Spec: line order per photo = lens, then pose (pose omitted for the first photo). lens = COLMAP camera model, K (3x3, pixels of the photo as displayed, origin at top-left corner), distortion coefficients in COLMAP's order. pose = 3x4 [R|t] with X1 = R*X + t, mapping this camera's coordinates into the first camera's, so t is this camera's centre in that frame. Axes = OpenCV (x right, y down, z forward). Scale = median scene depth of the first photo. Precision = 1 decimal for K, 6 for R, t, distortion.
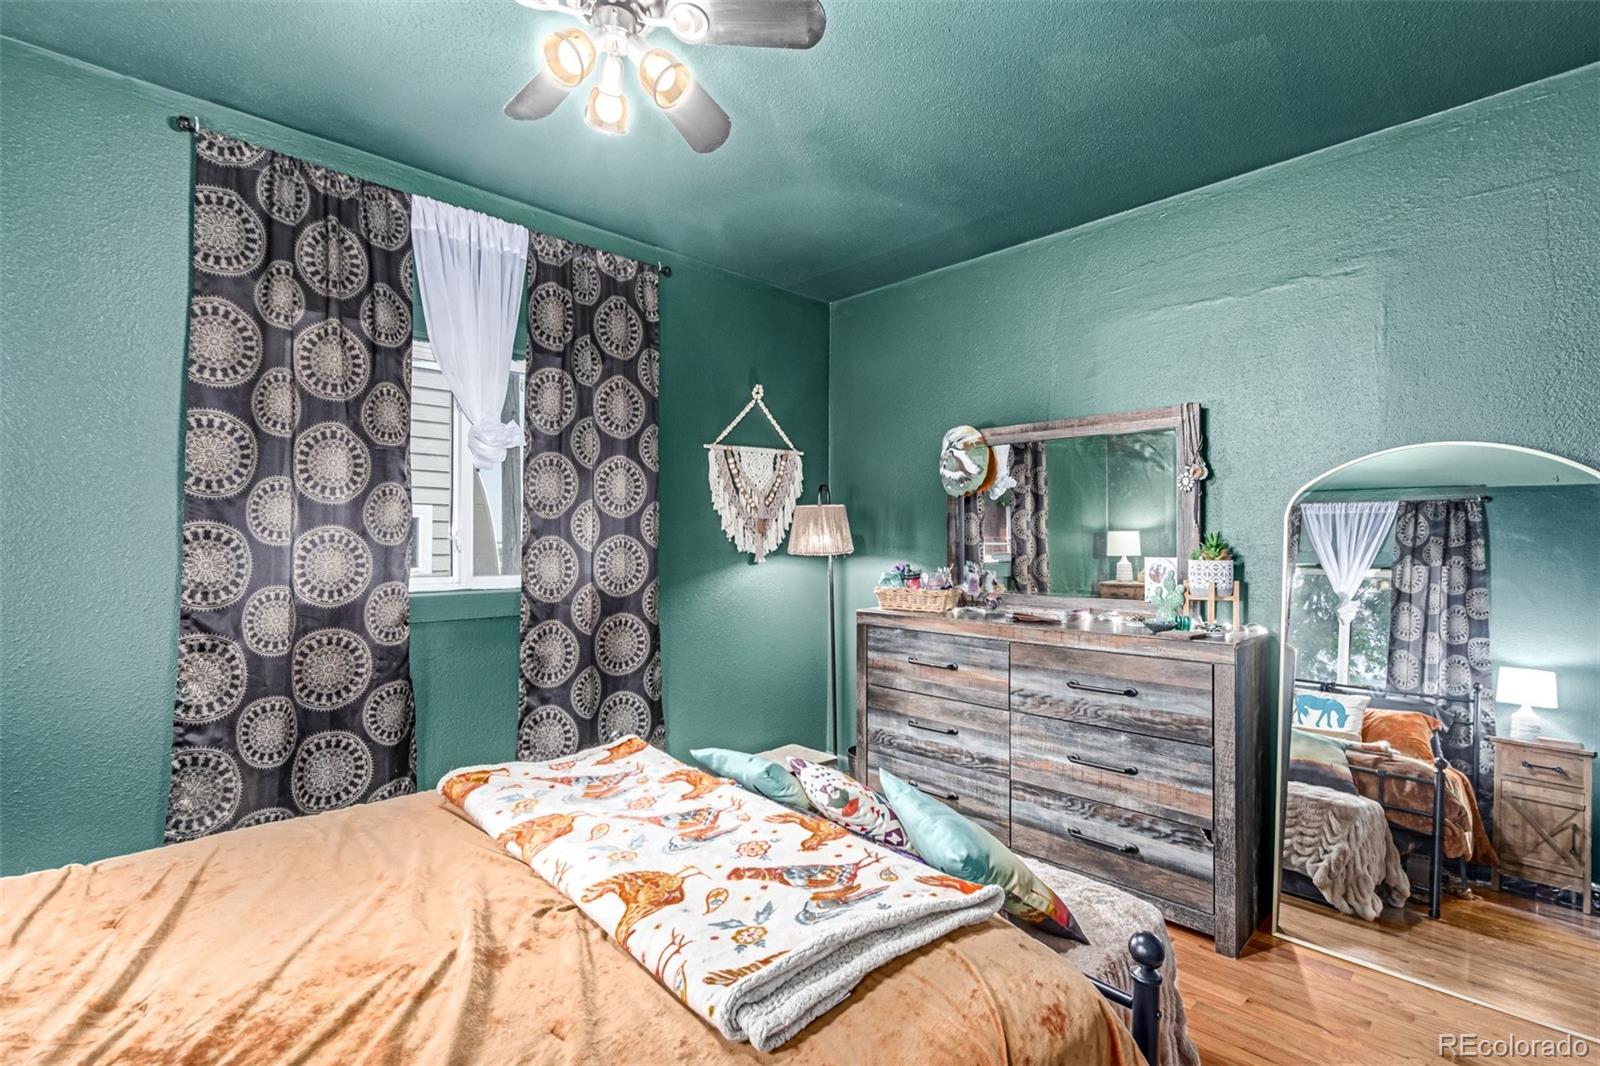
lens RADIAL K [[734.3, 0, 805.0], [0, 734.3, 537.2], [0, 0, 1]] dist [0.005756, 0.000309]
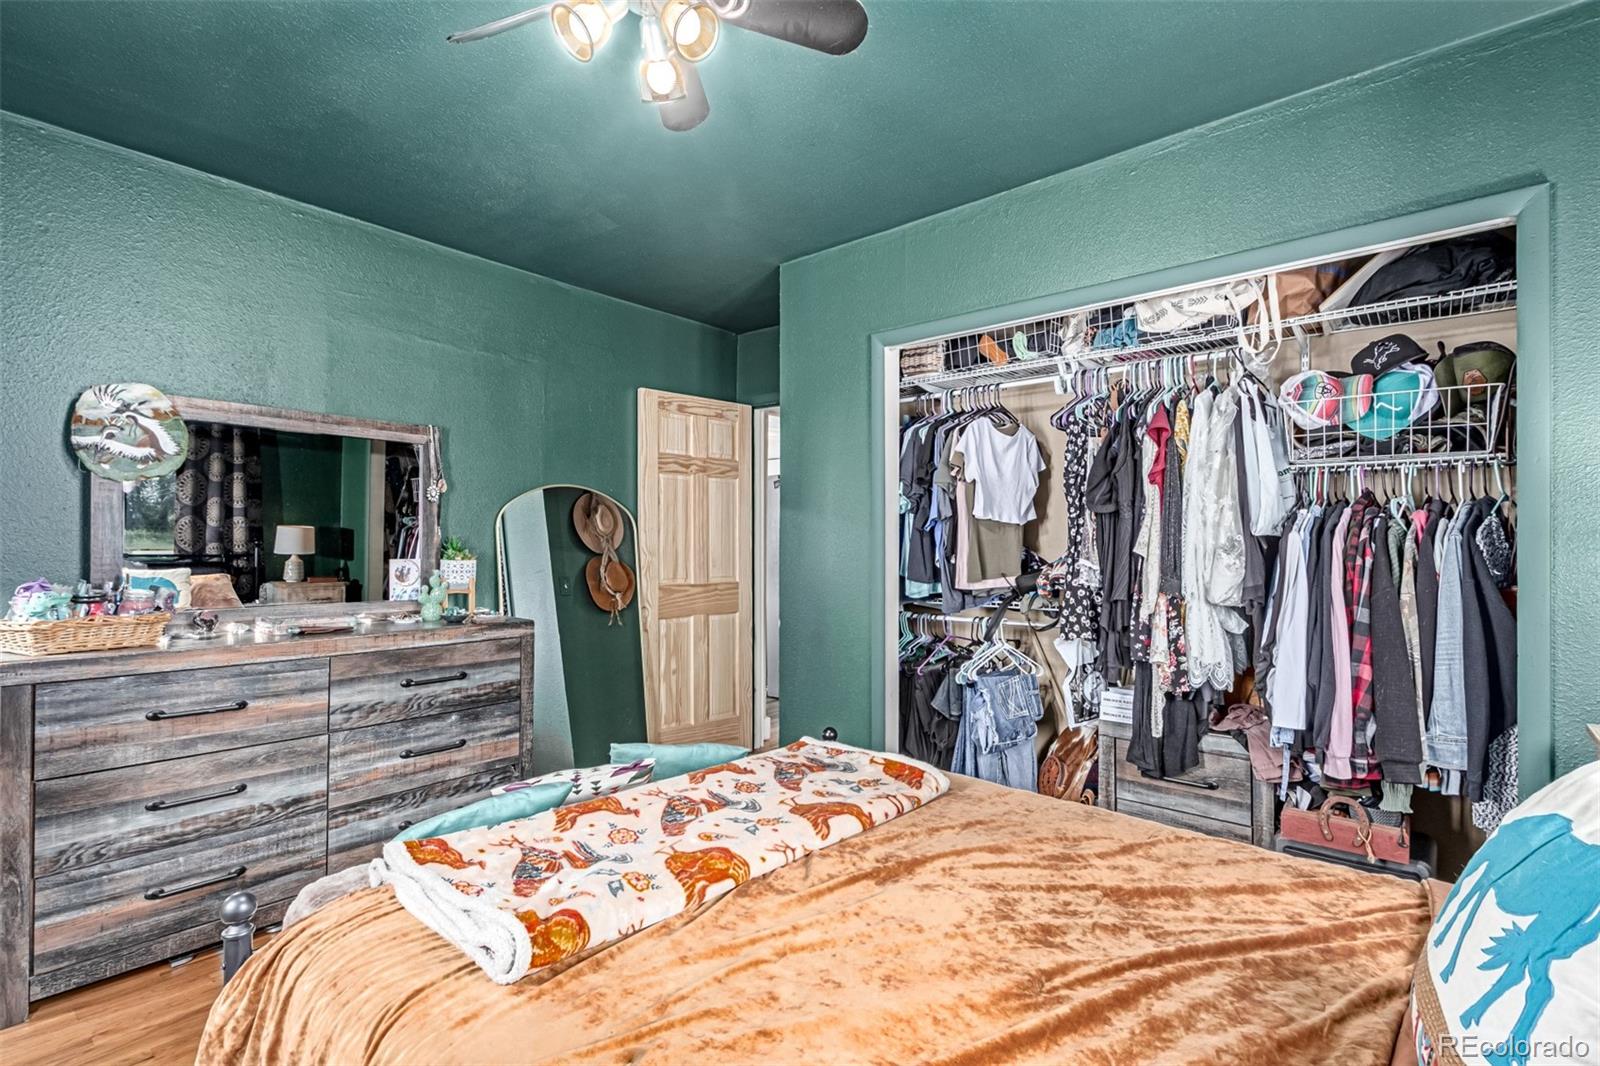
lens RADIAL K [[734.3, 0, 804.8], [0, 734.3, 538.3], [0, 0, 1]] dist [0.005756, 0.000309]
pose [[-0.084116, 0.005285, 0.996442, -0.687645], [-0.011275, 0.999917, -0.006255, -0.003867], [-0.996392, -0.011761, -0.084050, 0.509036]]
